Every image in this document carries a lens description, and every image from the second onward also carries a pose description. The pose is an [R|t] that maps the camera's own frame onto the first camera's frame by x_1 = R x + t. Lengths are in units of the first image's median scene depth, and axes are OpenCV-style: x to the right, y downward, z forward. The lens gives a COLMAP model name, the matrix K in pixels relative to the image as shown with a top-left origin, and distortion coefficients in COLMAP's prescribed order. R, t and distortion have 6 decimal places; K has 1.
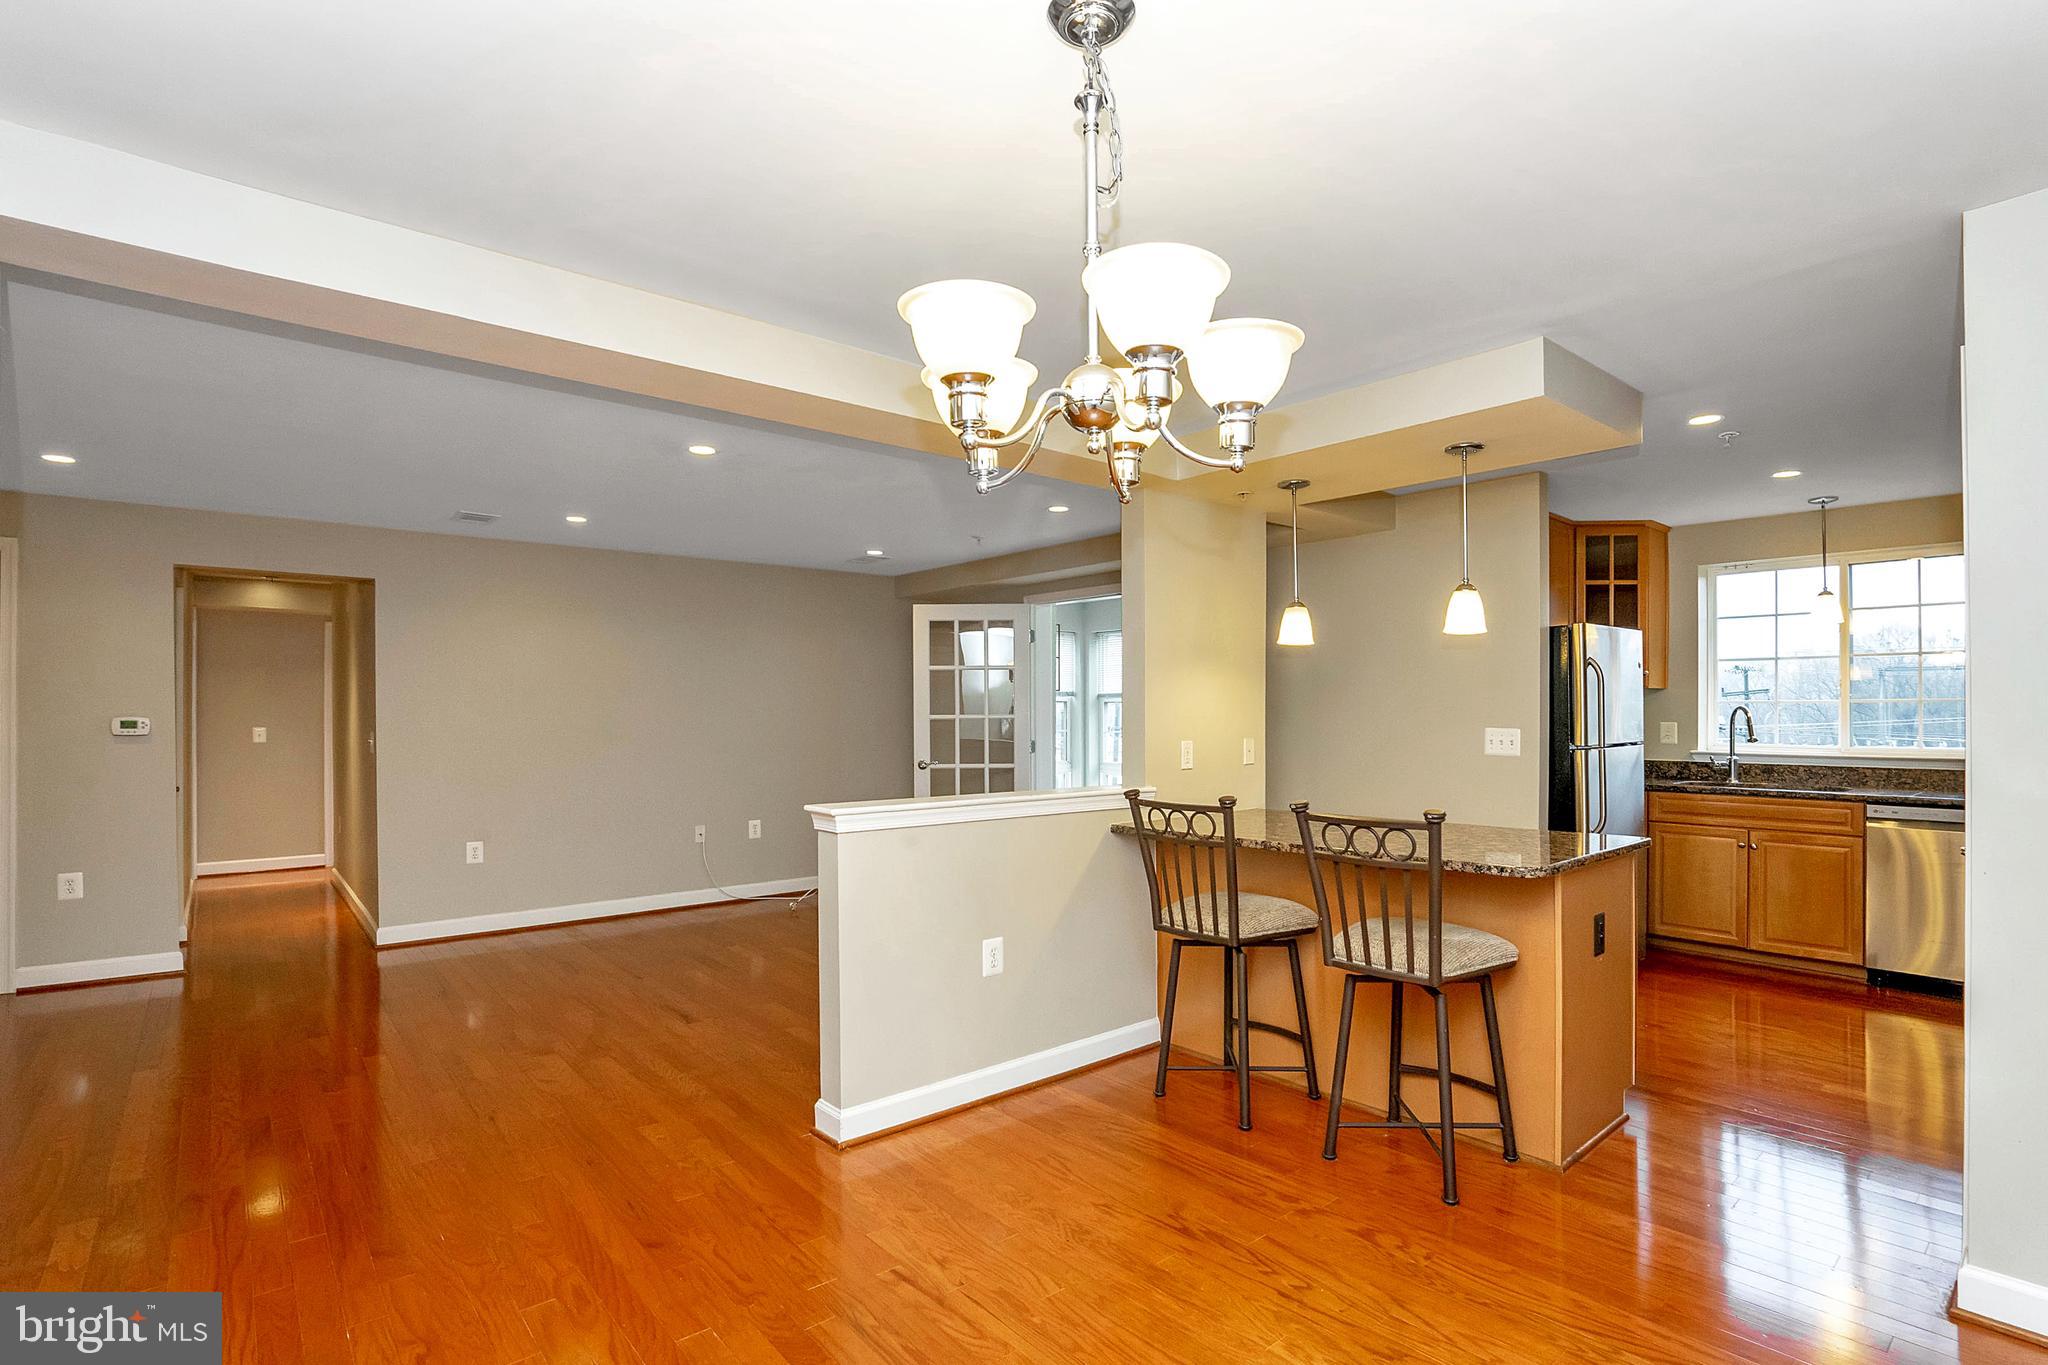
lens RADIAL K [[1013.6, 0, 1018.7], [0, 1013.6, 714.7], [0, 0, 1]] dist [-0.037509, 0.022177]
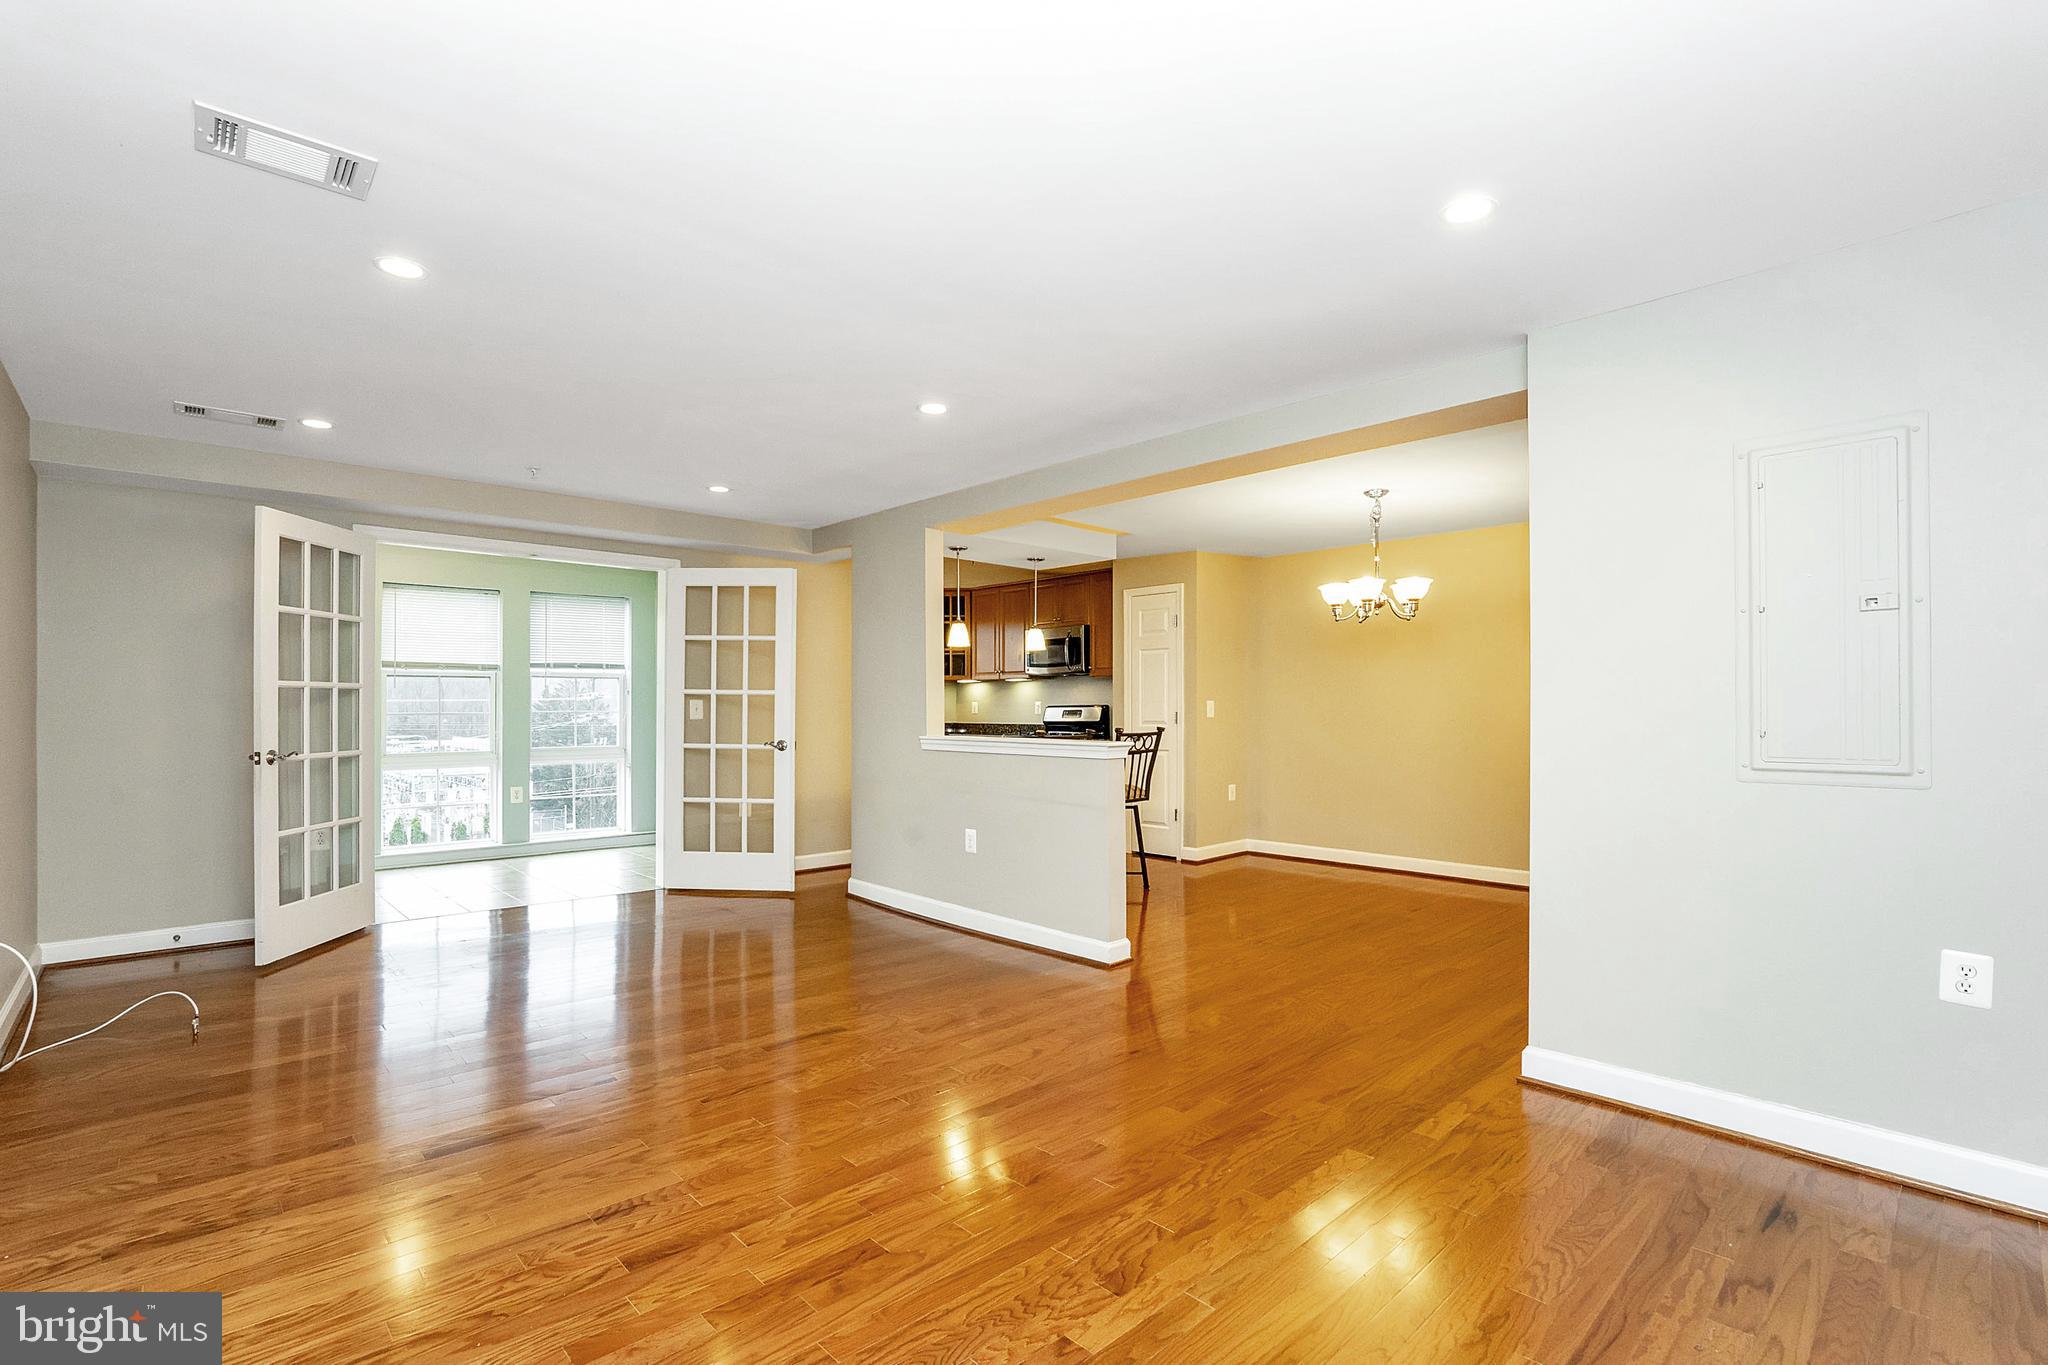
lens RADIAL K [[929.0, 0, 1030.9], [0, 929.0, 705.0], [0, 0, 1]] dist [-0.002063, 0.000017]
pose [[-0.070258, 0.004704, 0.997518, -0.889064], [-0.003954, 0.999980, -0.004994, 0.021308], [-0.997521, -0.004295, -0.070238, 0.694838]]
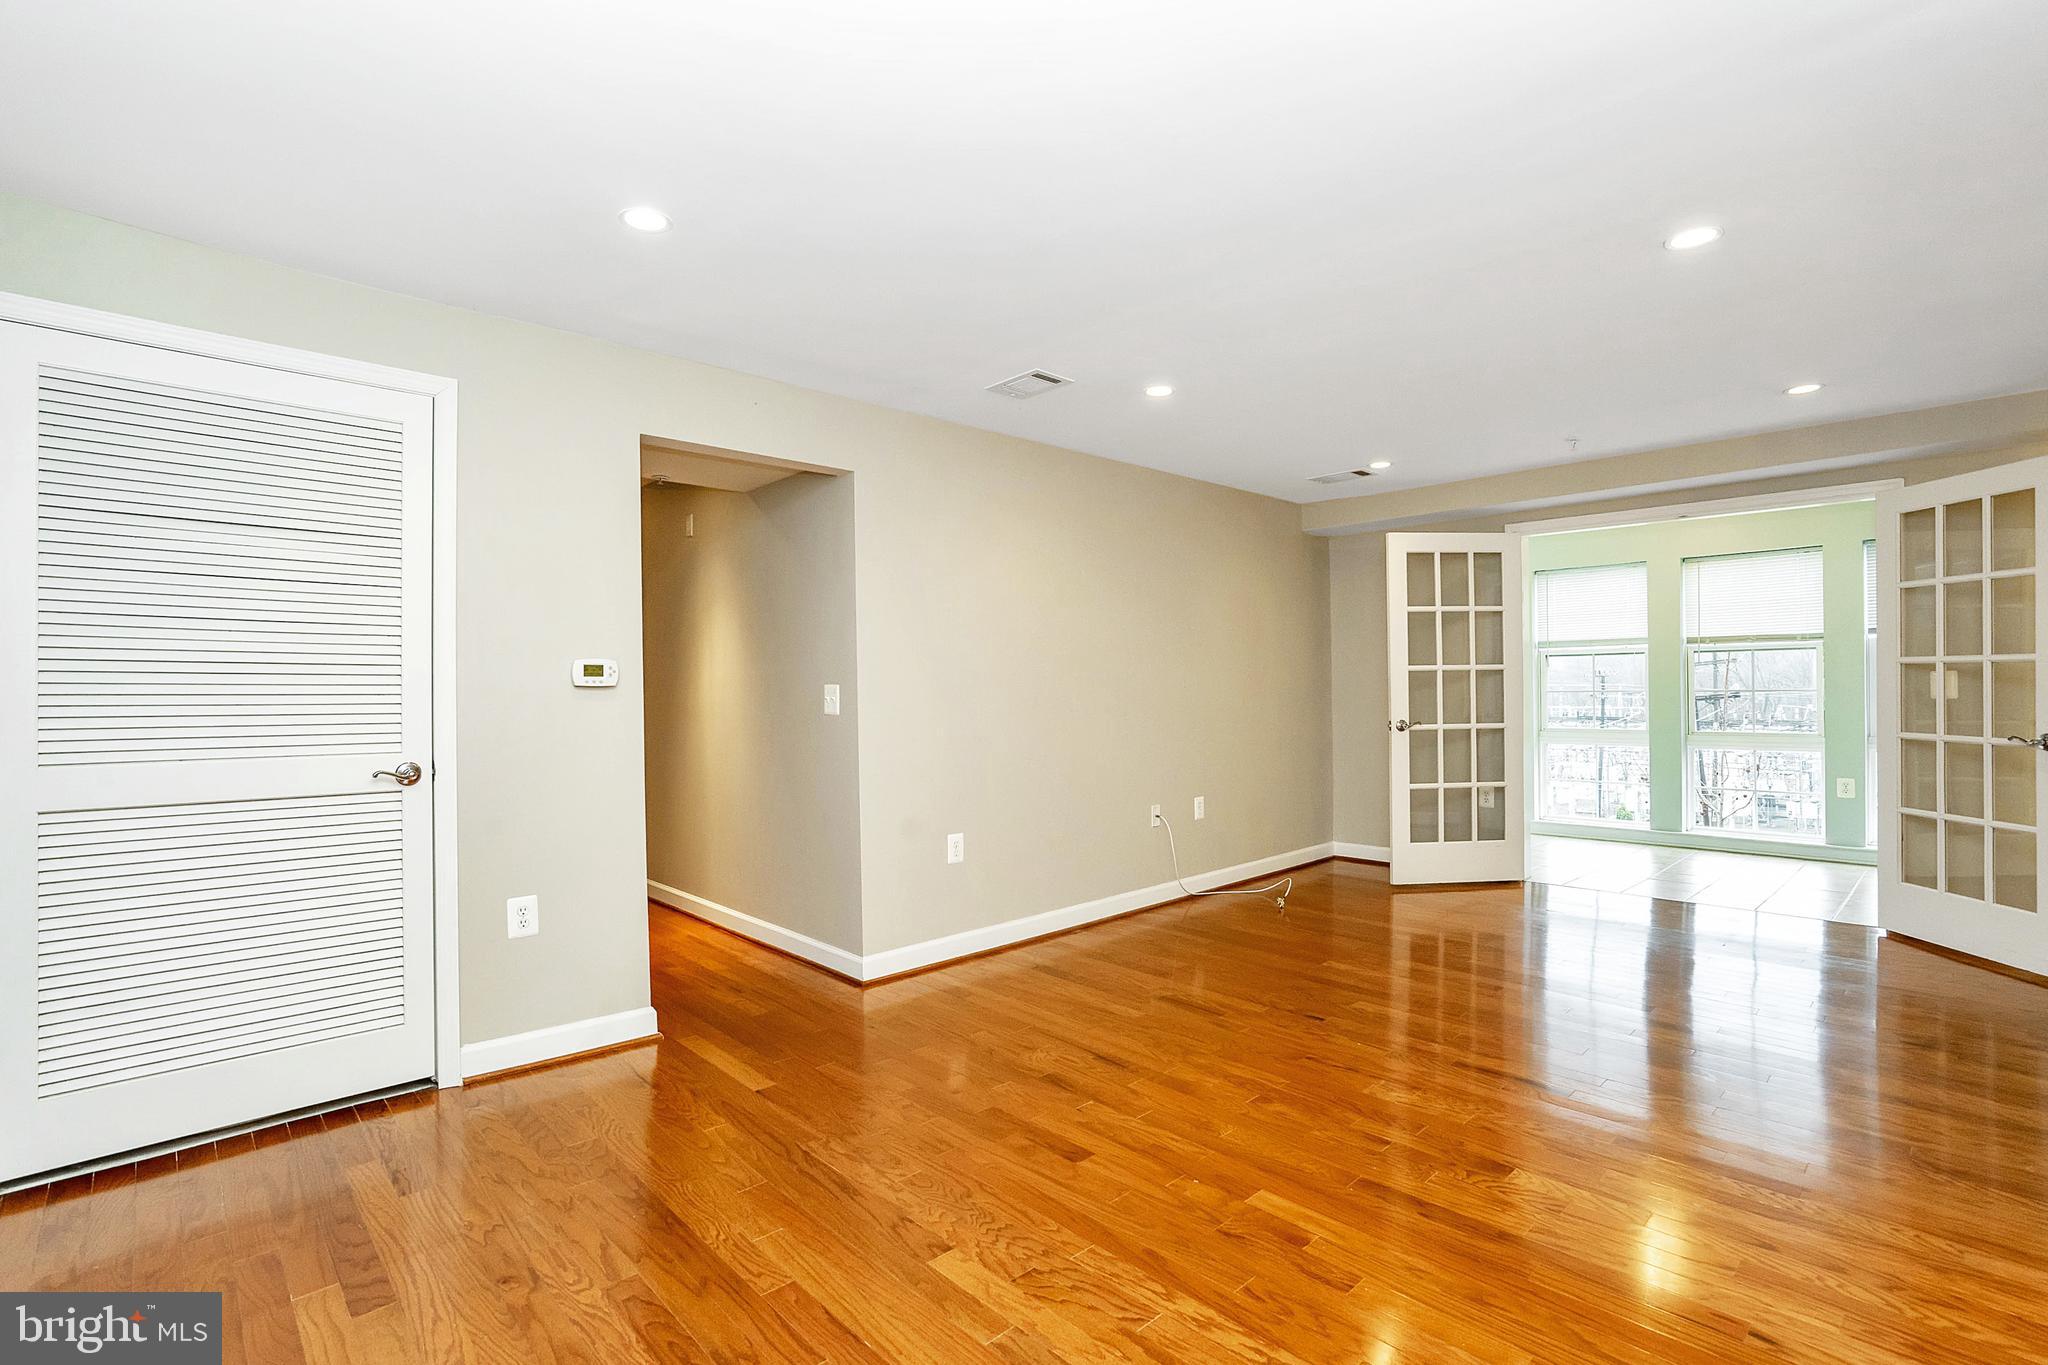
lens RADIAL K [[957.2, 0, 1023.2], [0, 957.2, 686.3], [0, 0, 1]] dist [-0.017870, 0.000005]
pose [[0.996711, -0.006558, 0.080777, -0.579678], [0.006813, 0.999973, -0.002875, 0.021484], [-0.080756, 0.003416, 0.996728, 0.302795]]
